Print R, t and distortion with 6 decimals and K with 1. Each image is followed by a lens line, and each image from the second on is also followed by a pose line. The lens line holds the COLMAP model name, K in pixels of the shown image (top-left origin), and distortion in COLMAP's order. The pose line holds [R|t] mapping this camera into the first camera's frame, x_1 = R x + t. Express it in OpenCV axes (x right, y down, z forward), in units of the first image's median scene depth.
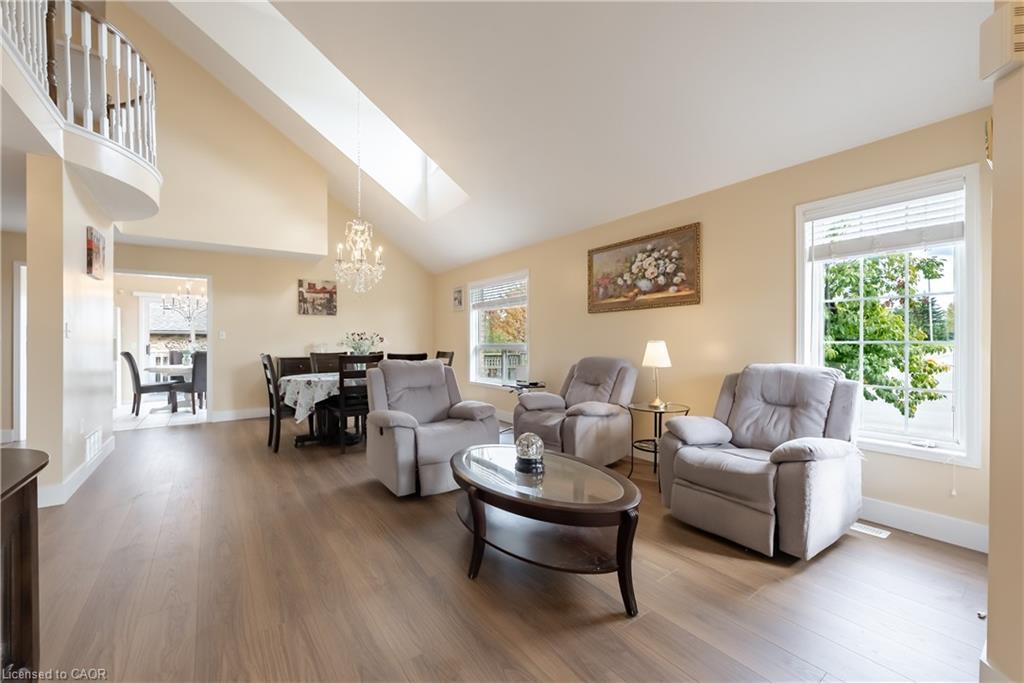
lens RADIAL K [[405.9, 0, 497.5], [0, 405.9, 344.7], [0, 0, 1]] dist [-0.001855, 0.001367]
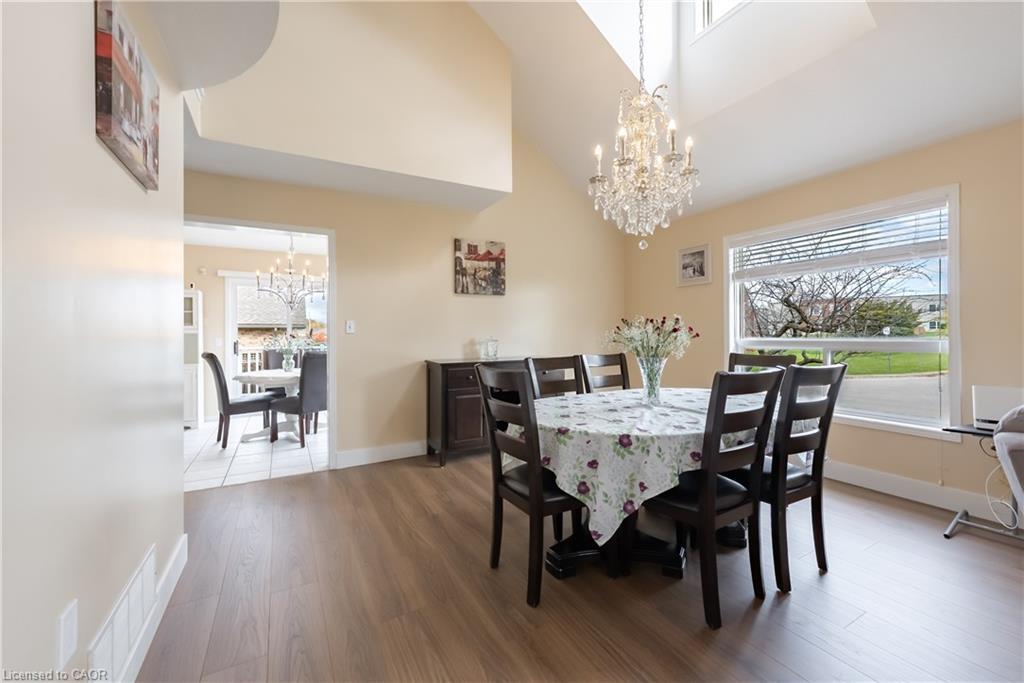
lens RADIAL K [[405.9, 0, 502.3], [0, 405.9, 334.9], [0, 0, 1]] dist [-0.001855, 0.001367]
pose [[0.992991, -0.006555, -0.118008, -0.337284], [0.005908, 0.999966, -0.005837, -0.005490], [0.118042, 0.005099, 0.992995, 0.371463]]
